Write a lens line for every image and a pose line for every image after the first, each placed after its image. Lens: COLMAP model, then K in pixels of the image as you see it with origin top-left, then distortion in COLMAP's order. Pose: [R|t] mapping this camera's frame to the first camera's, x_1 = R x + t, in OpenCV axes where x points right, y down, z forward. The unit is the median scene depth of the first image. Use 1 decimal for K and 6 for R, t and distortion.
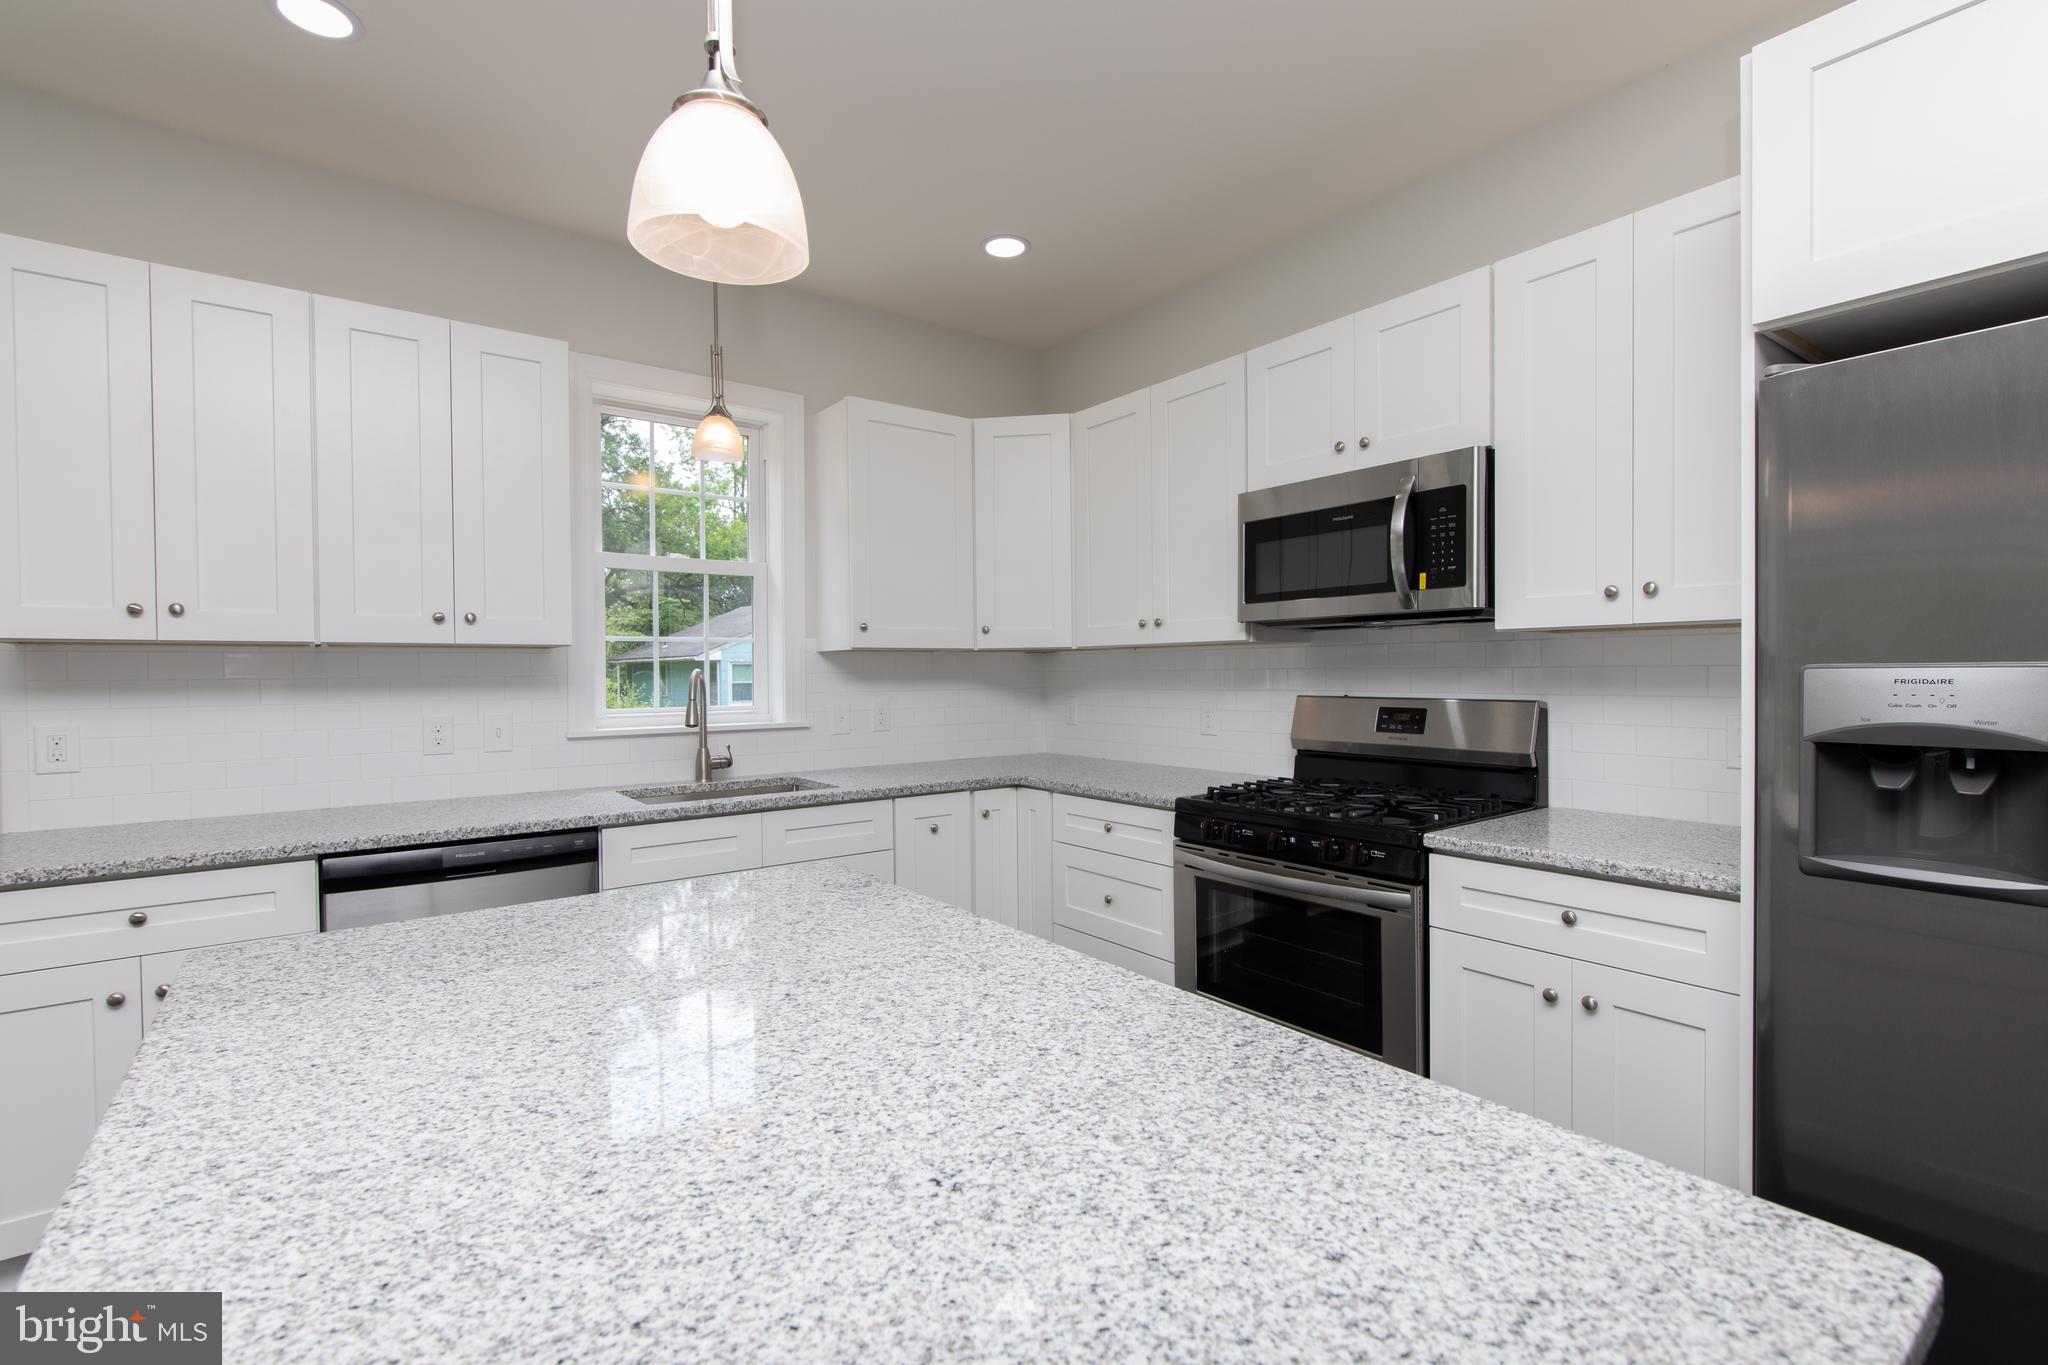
lens RADIAL K [[914.6, 0, 1018.2], [0, 914.6, 681.1], [0, 0, 1]] dist [-0.000239, -0.000981]
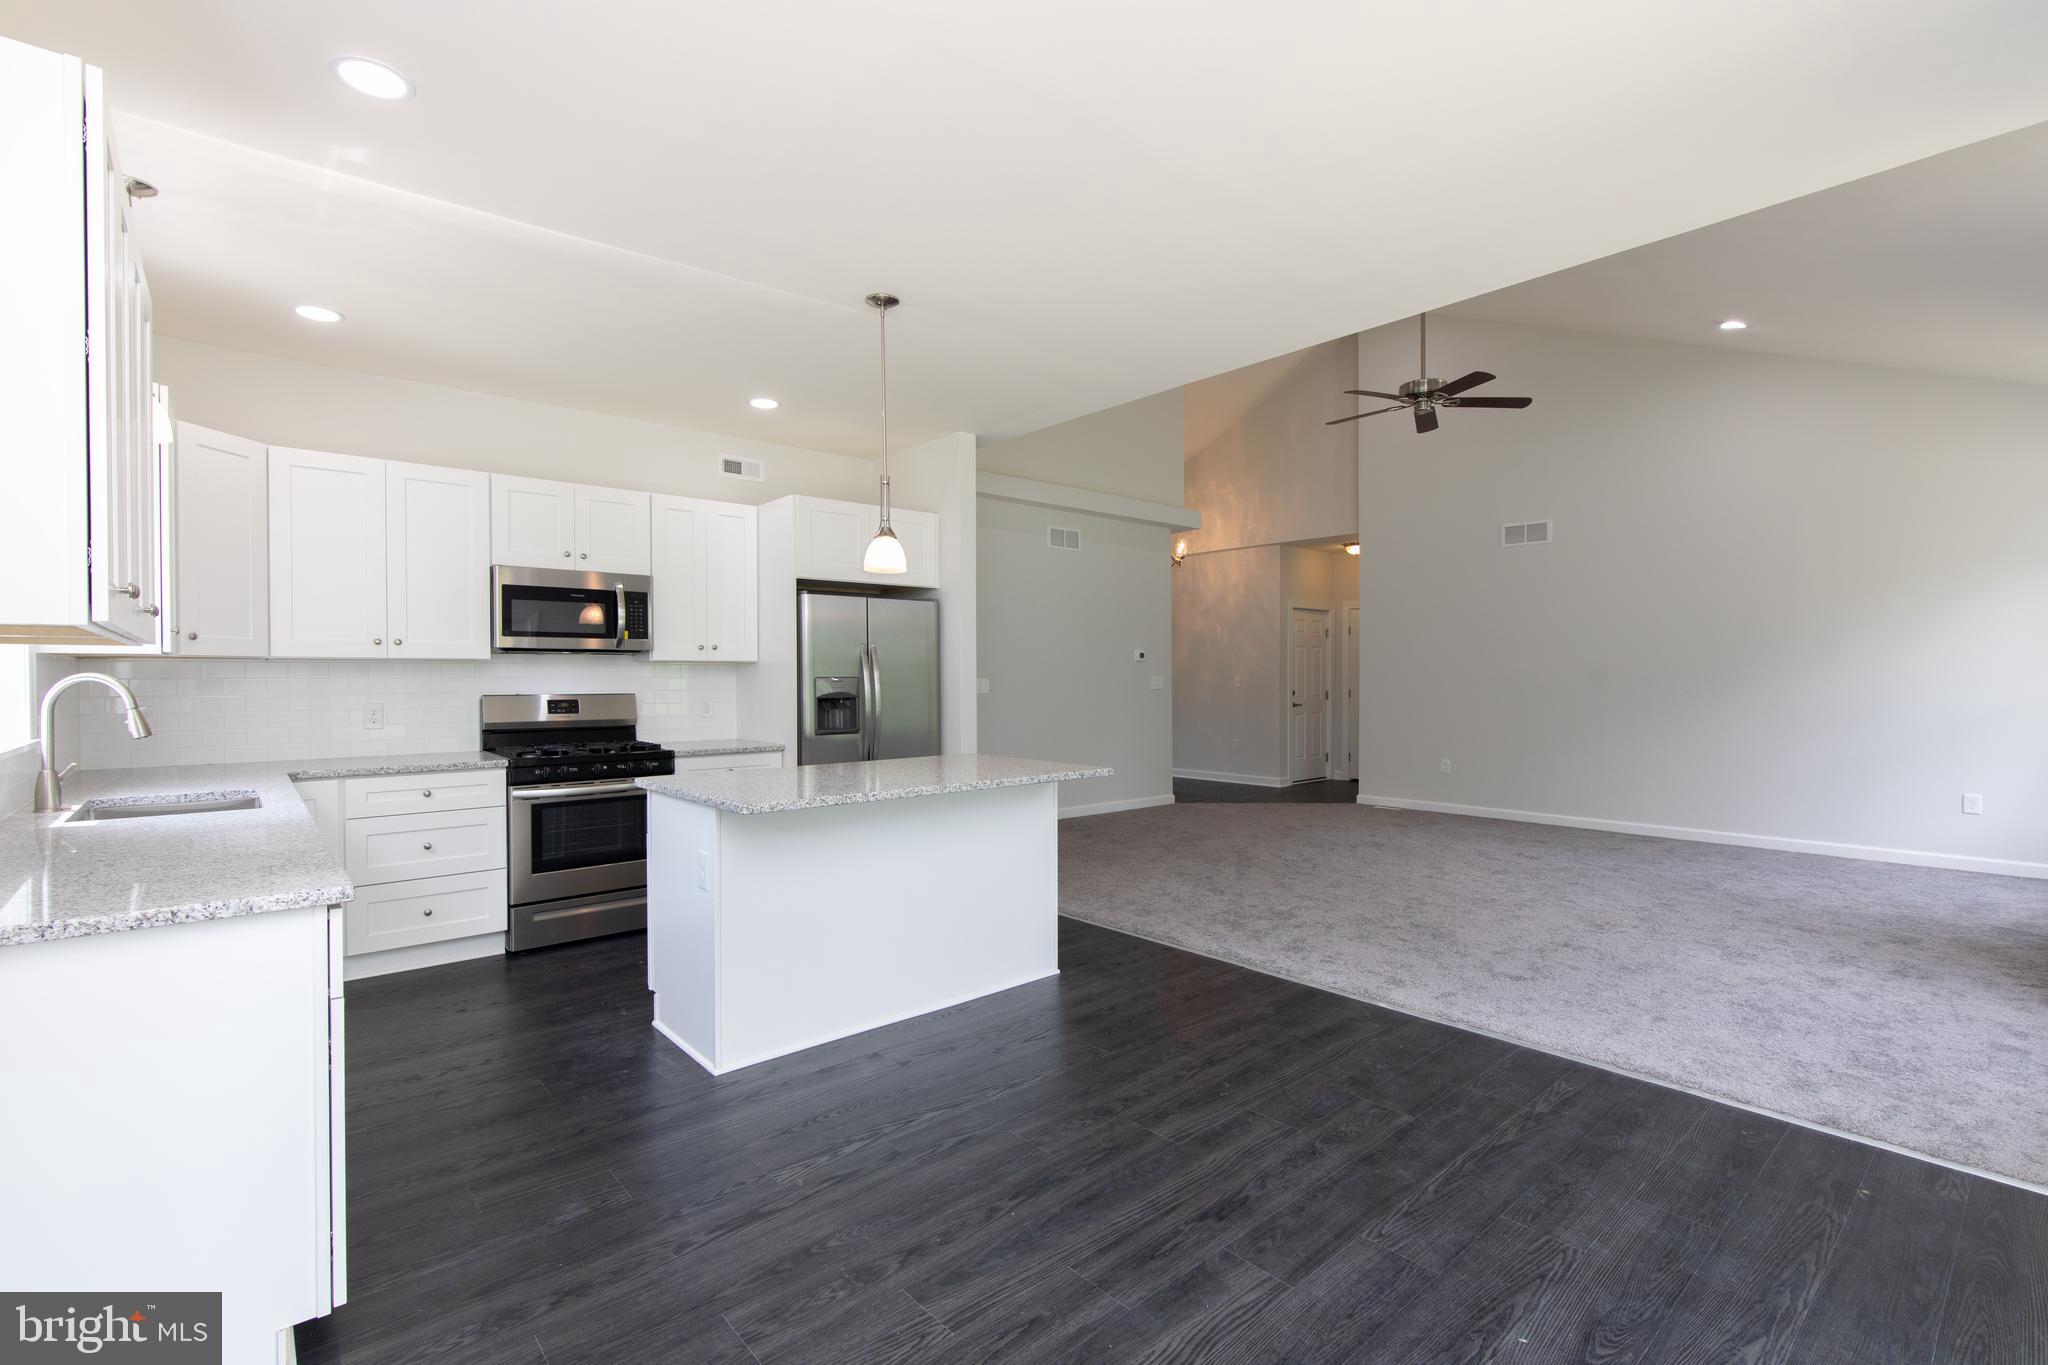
lens RADIAL K [[914.6, 0, 1018.2], [0, 914.6, 681.1], [0, 0, 1]] dist [-0.000239, -0.000981]
pose [[-0.065421, 0.004608, 0.997847, -1.530415], [0.014311, 0.999891, -0.003679, 0.012510], [-0.997755, 0.014040, -0.065480, 0.241403]]
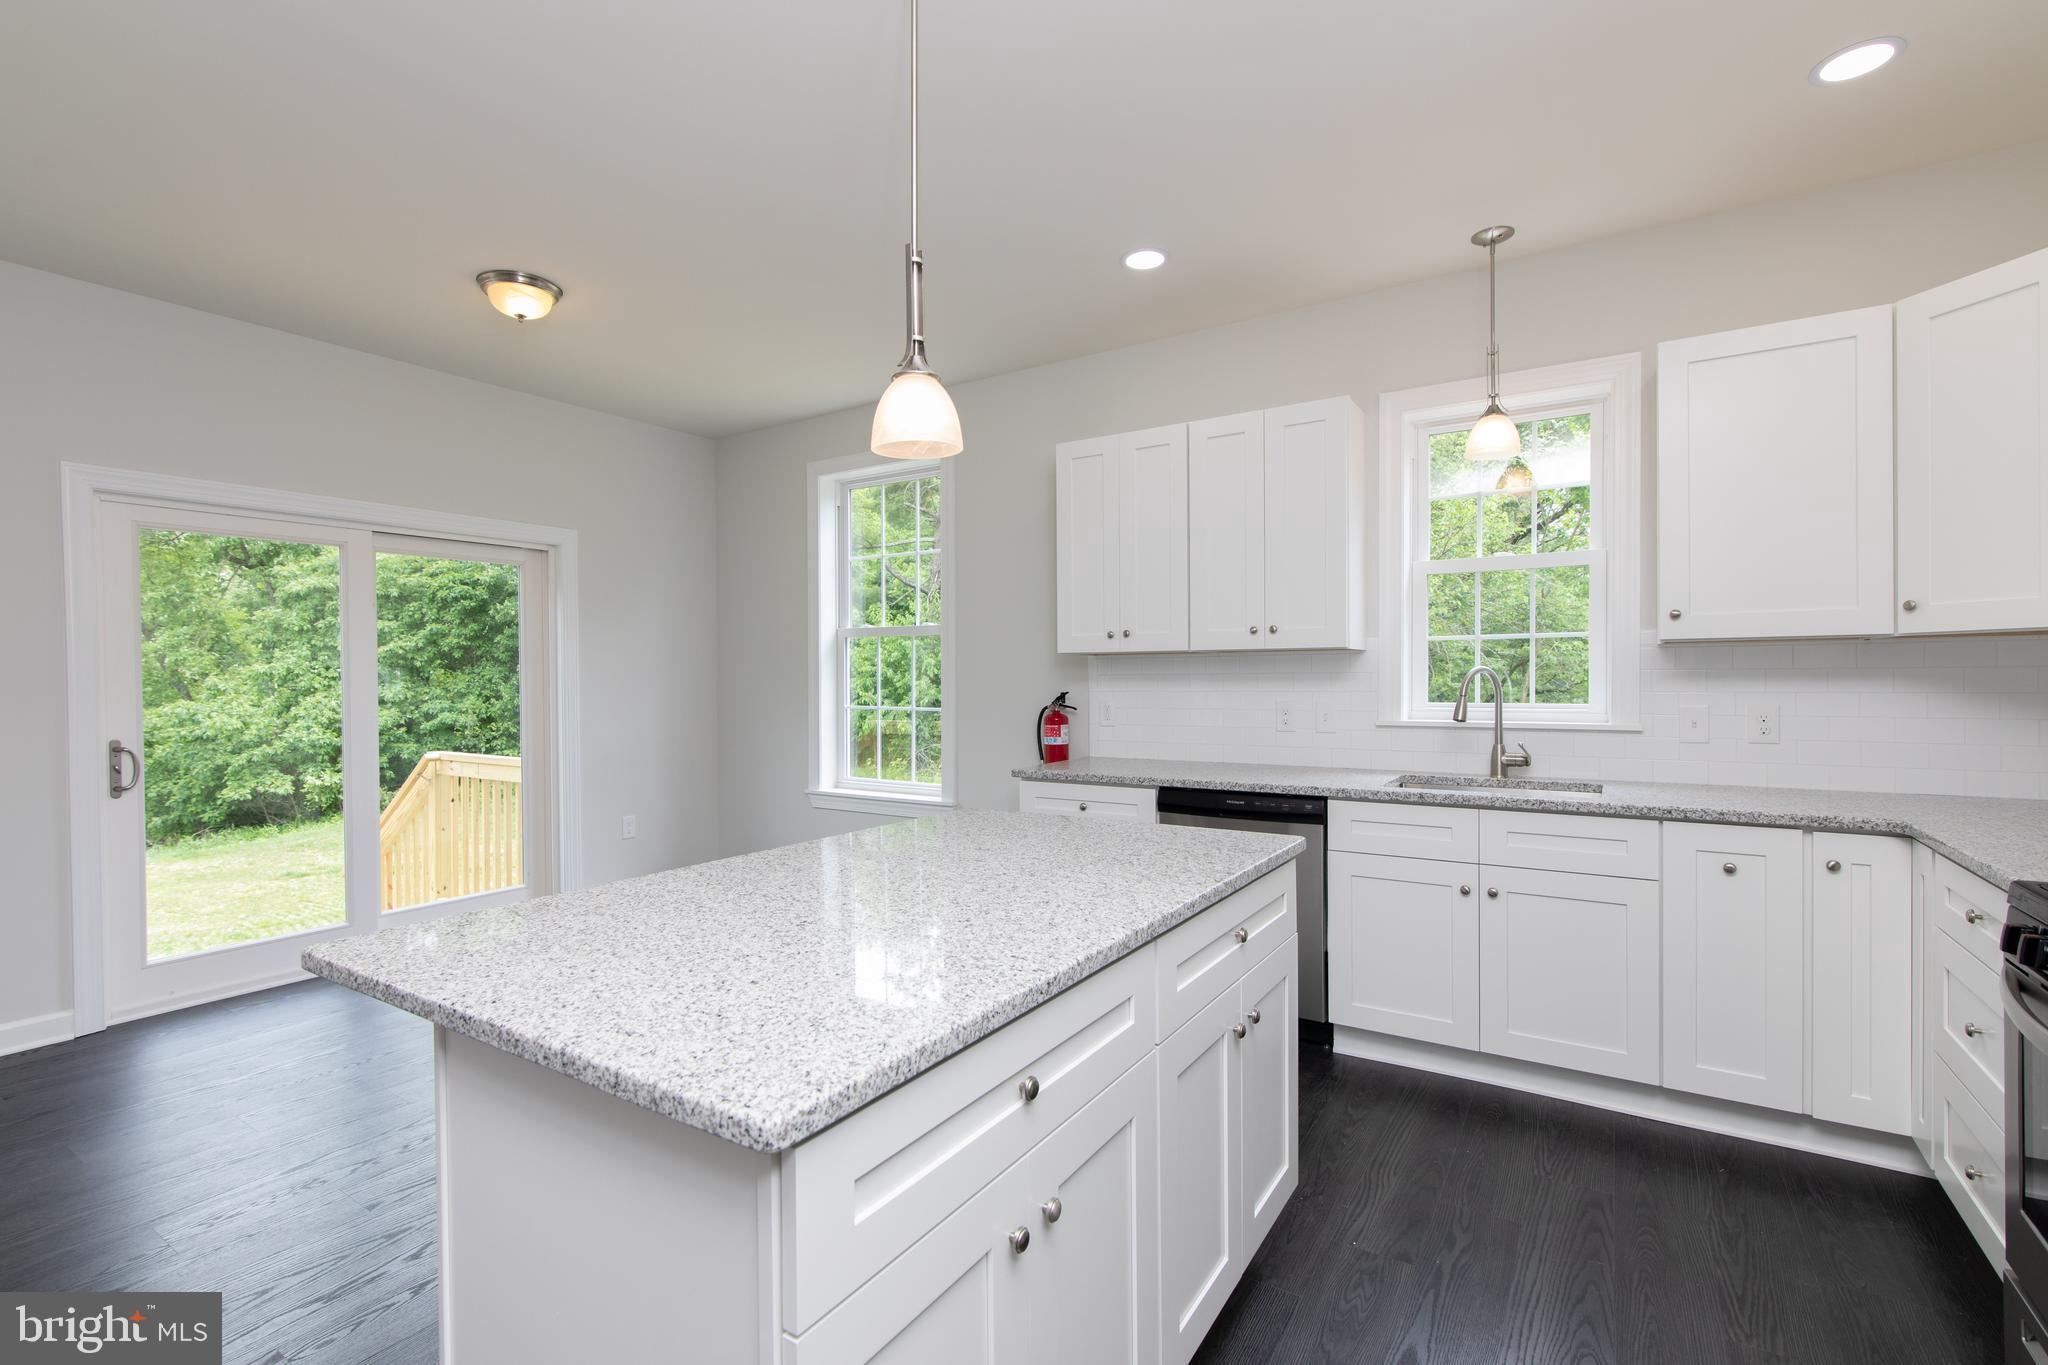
lens RADIAL K [[914.6, 0, 1018.2], [0, 914.6, 681.1], [0, 0, 1]] dist [-0.000239, -0.000981]
pose [[0.343832, 0.011977, -0.938955, 0.533340], [-0.004984, 0.999928, 0.010929, -0.005936], [0.939018, 0.000922, 0.343867, 0.196594]]
